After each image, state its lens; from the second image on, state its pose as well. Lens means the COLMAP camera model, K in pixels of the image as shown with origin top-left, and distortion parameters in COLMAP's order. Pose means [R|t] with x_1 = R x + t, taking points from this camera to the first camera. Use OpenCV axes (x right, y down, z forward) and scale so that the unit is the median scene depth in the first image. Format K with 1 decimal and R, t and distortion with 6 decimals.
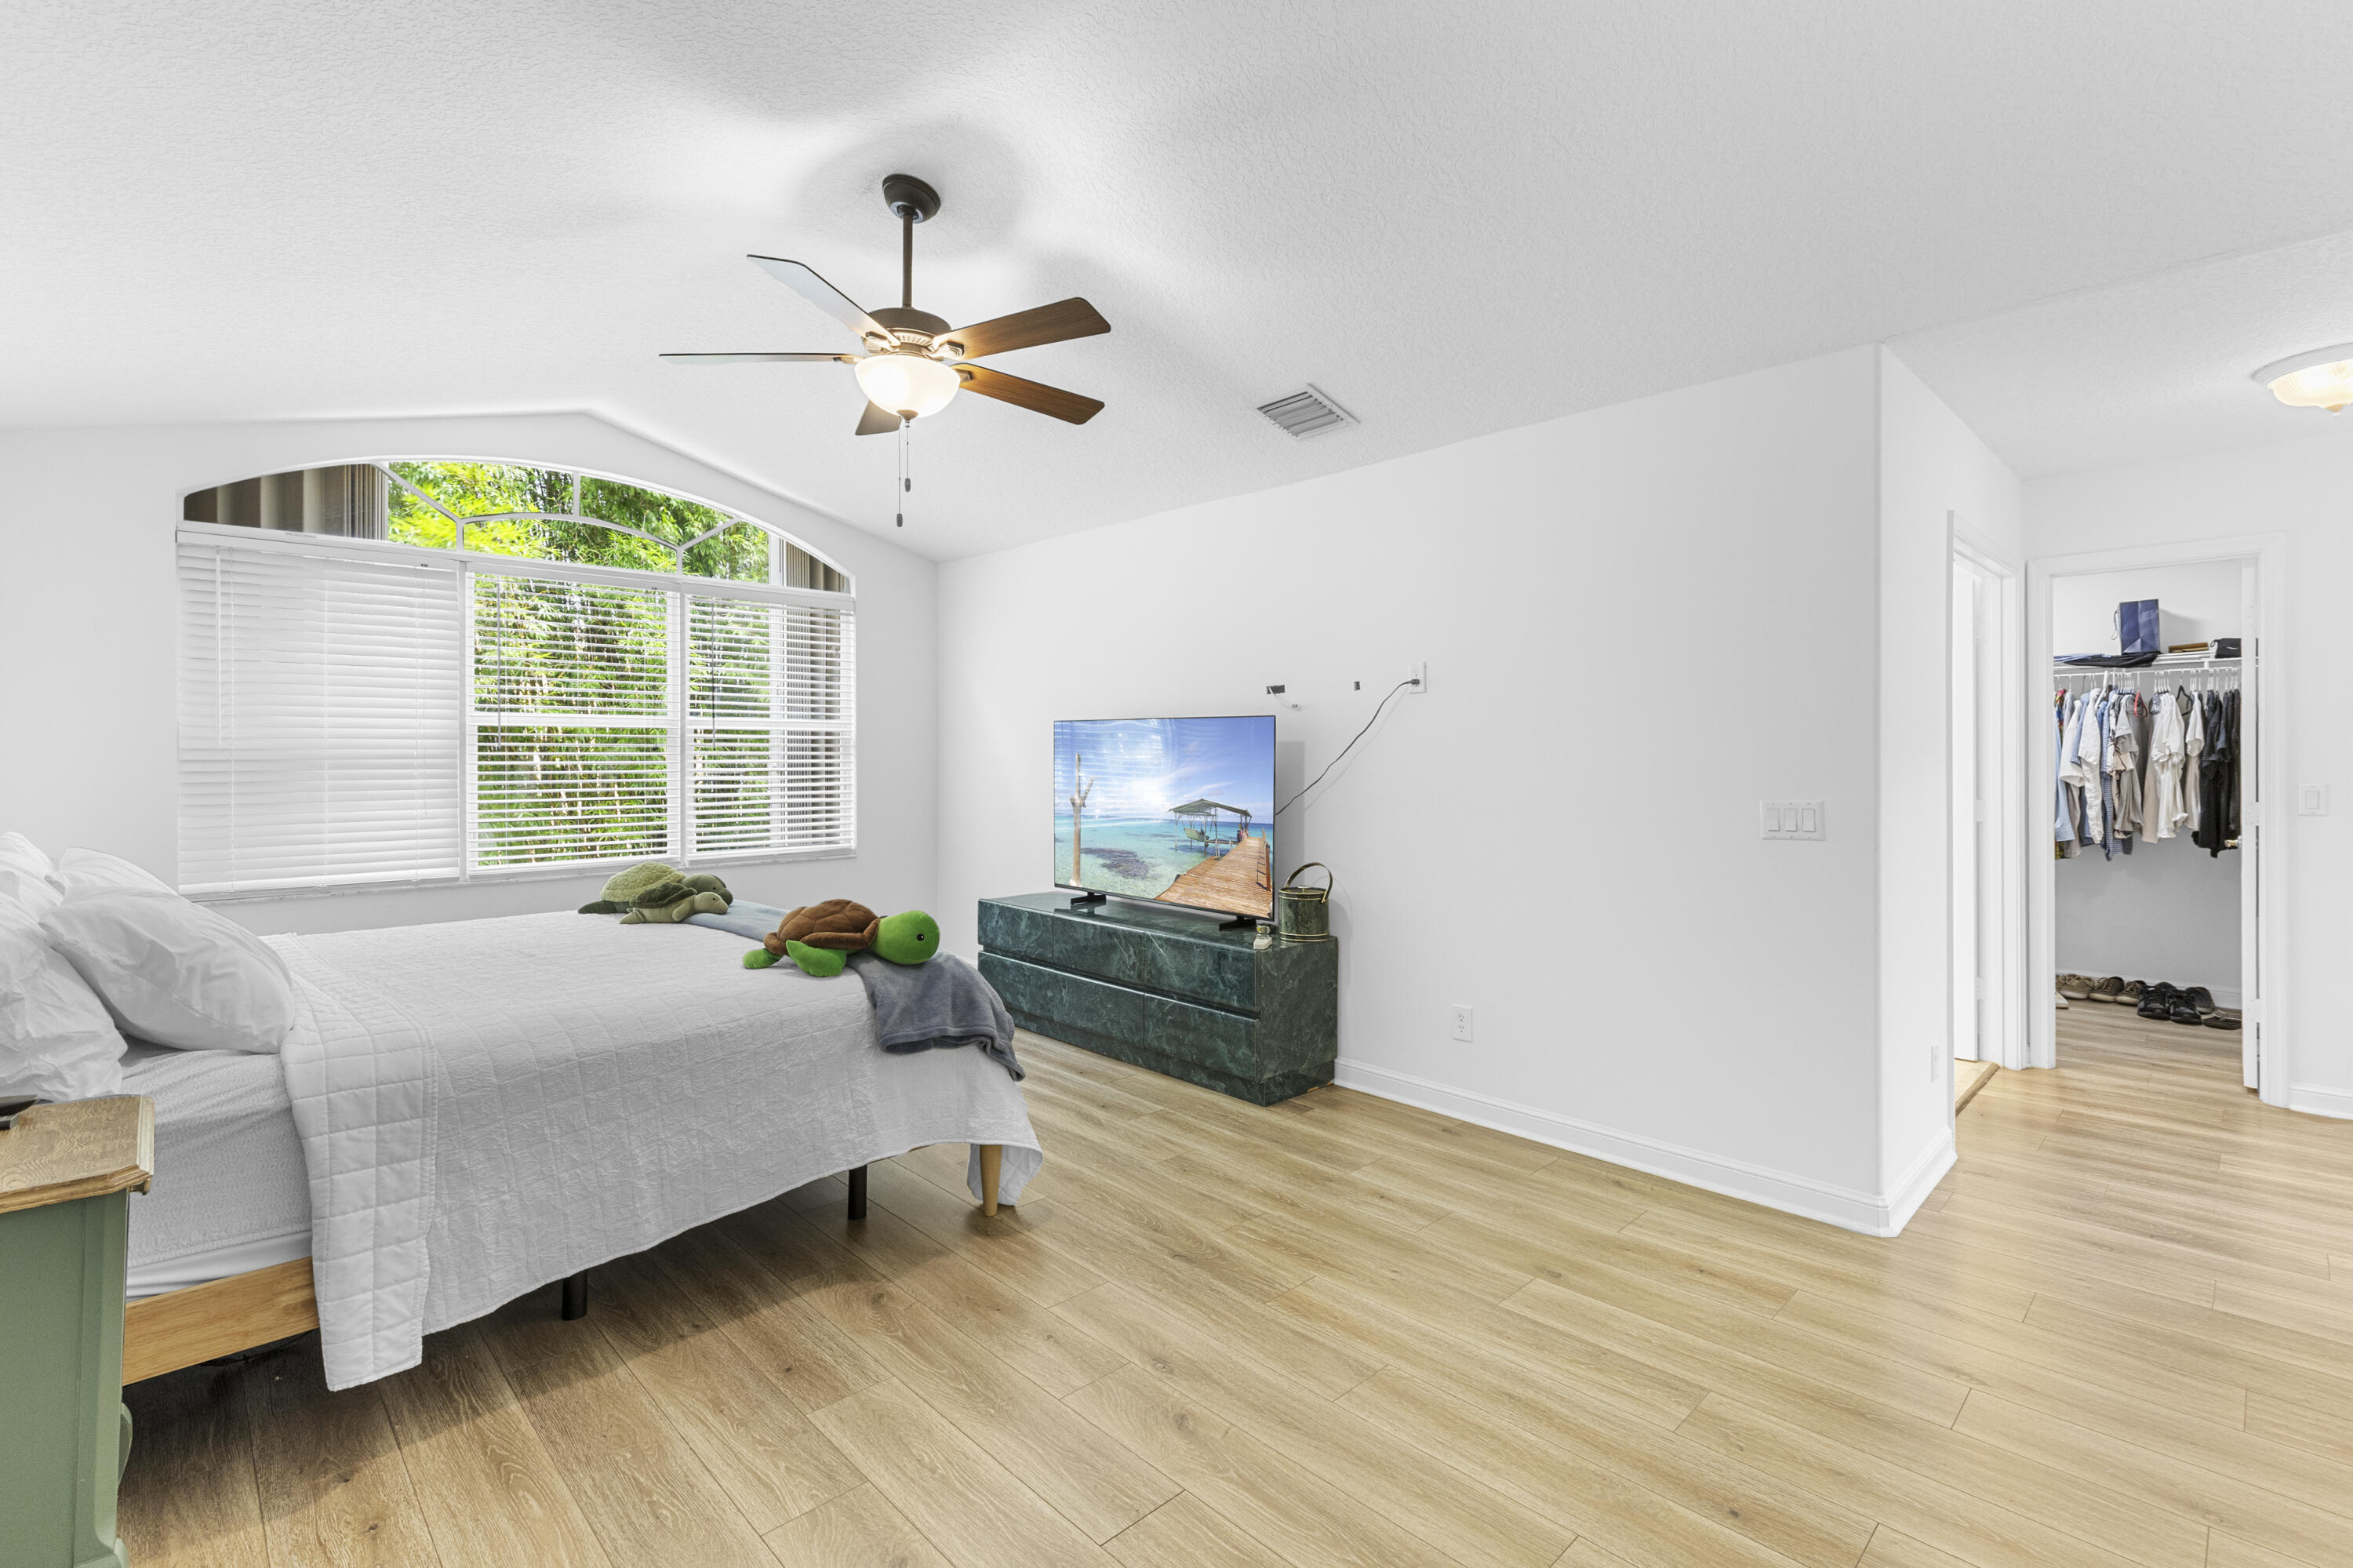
lens RADIAL K [[1056.3, 0, 1183.5], [0, 1056.3, 762.8], [0, 0, 1]] dist [0.006755, -0.001513]
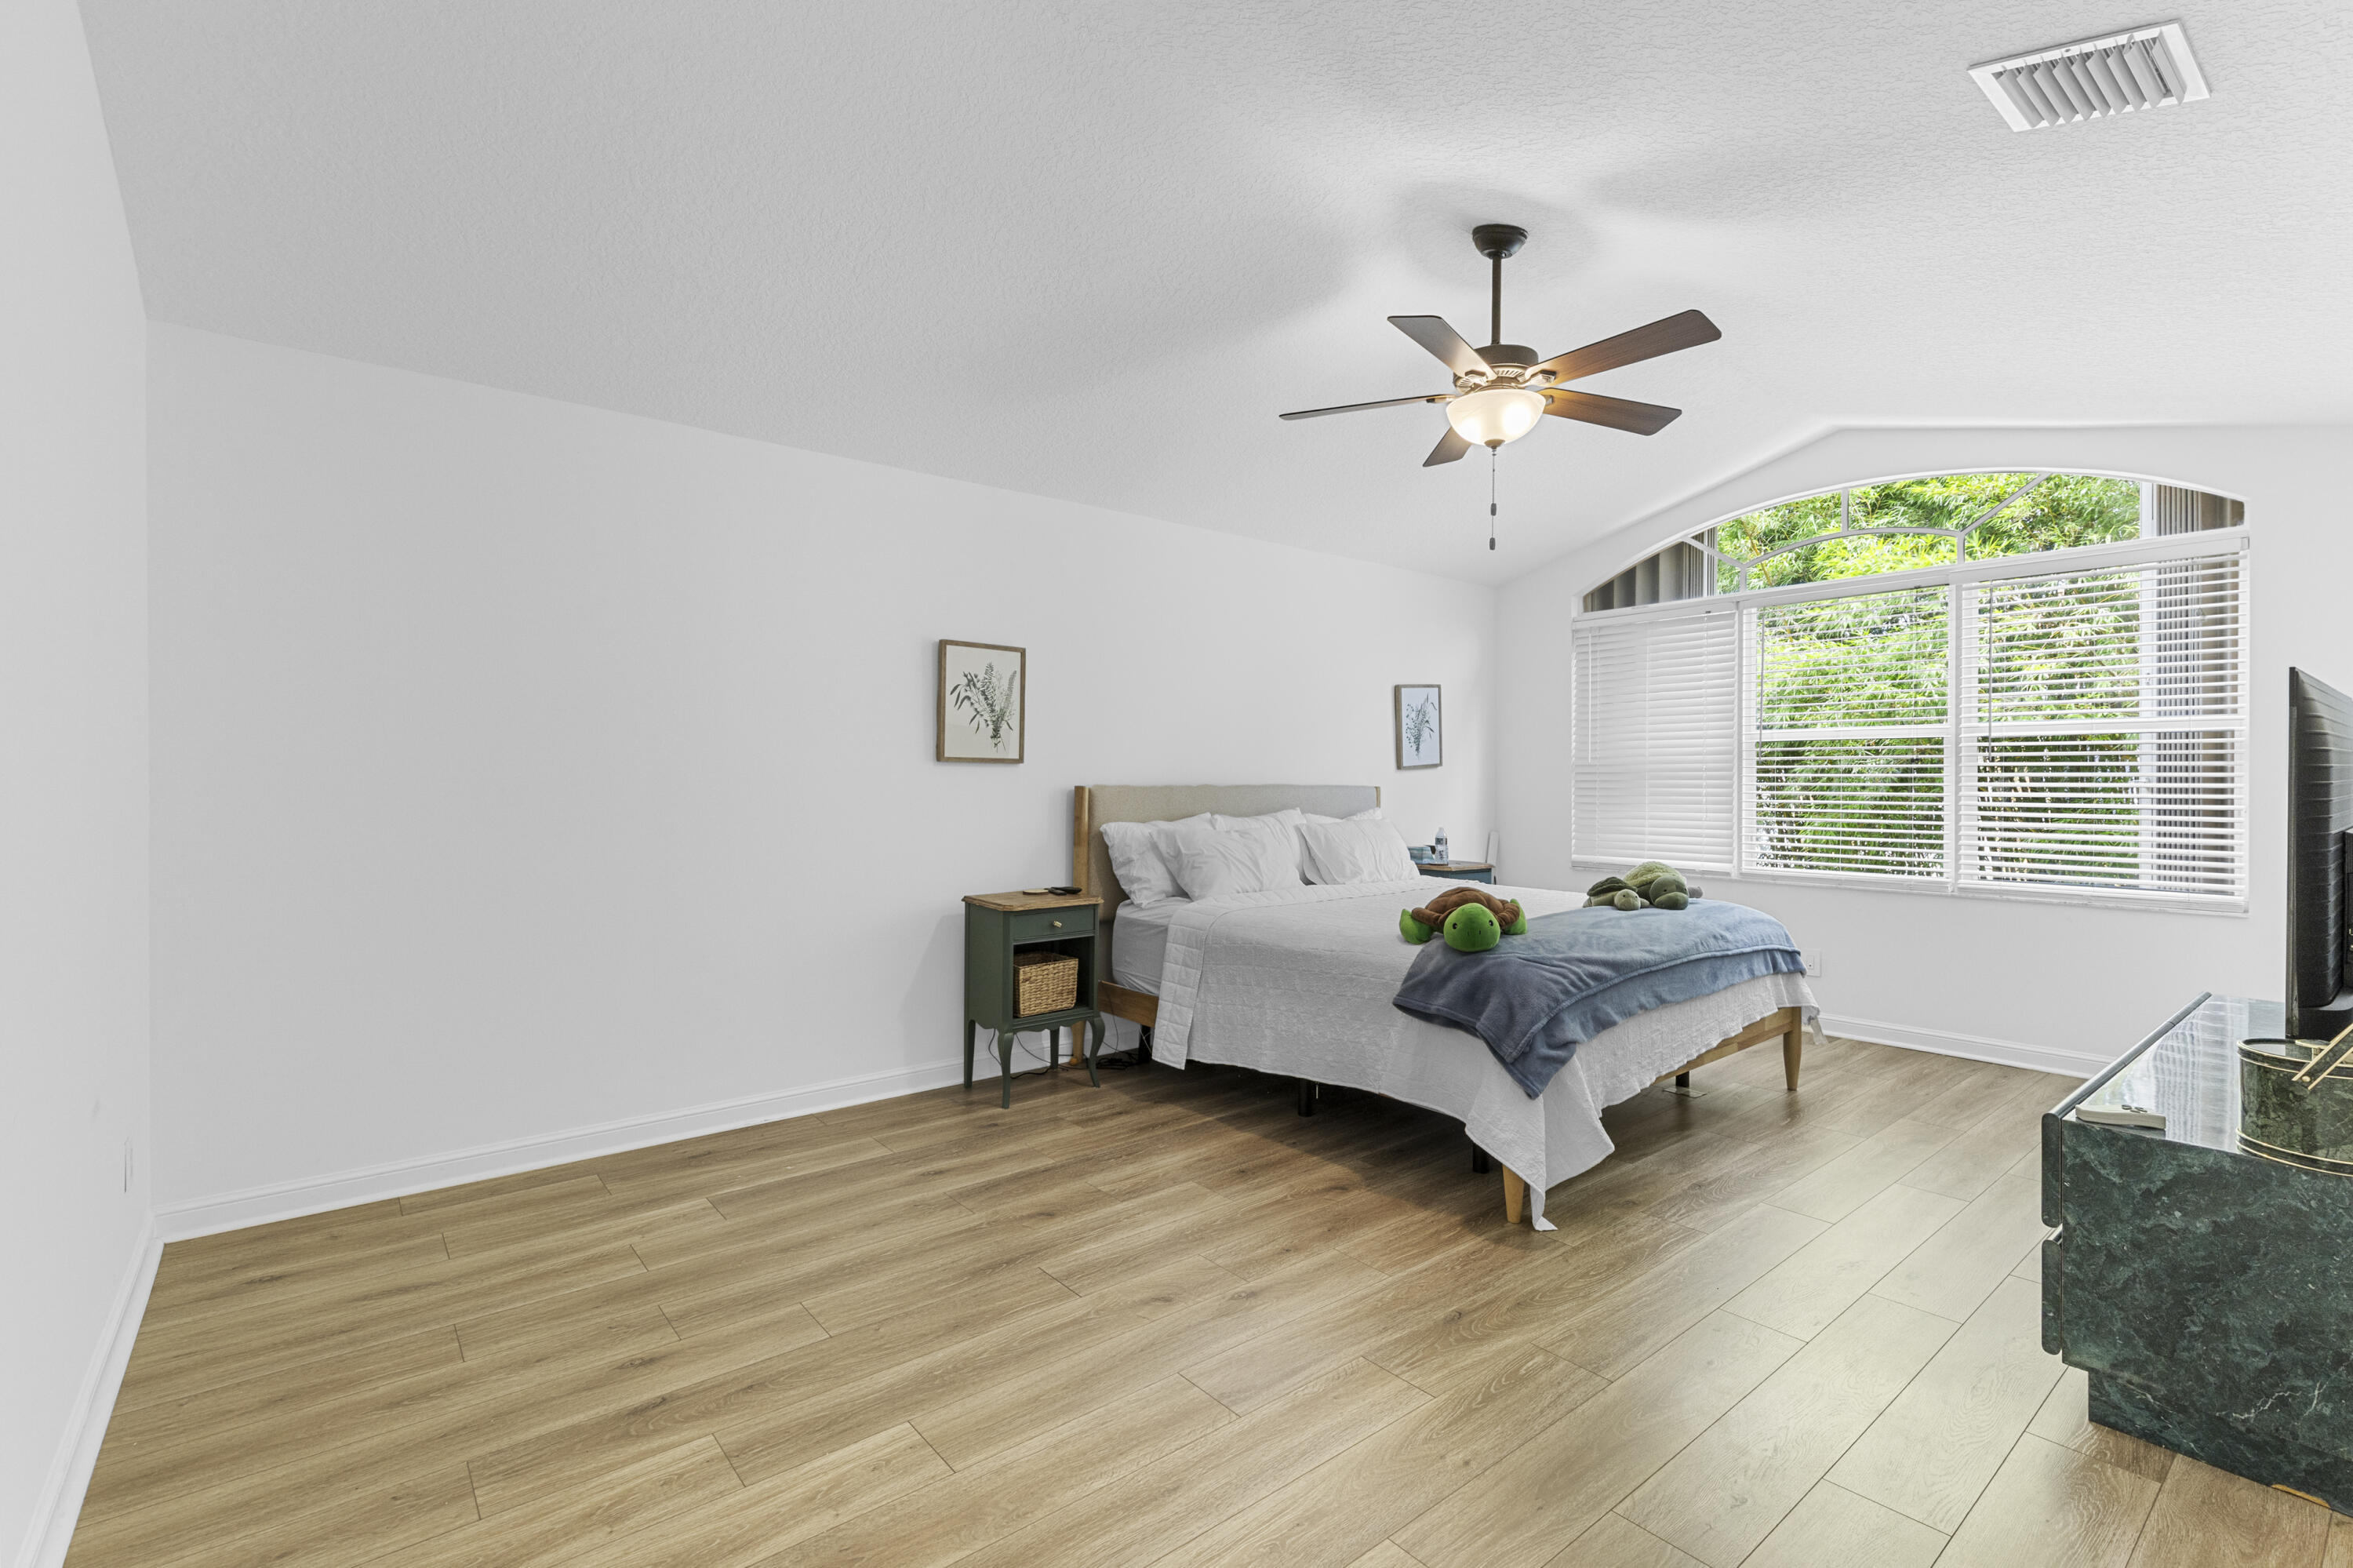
lens RADIAL K [[1056.3, 0, 1181.0], [0, 1056.3, 782.0], [0, 0, 1]] dist [0.006755, -0.001513]
pose [[-0.082333, 0.003783, -0.996598, 0.916617], [-0.008518, 0.999954, 0.004500, 0.013684], [0.996568, 0.008859, -0.082297, 0.844630]]
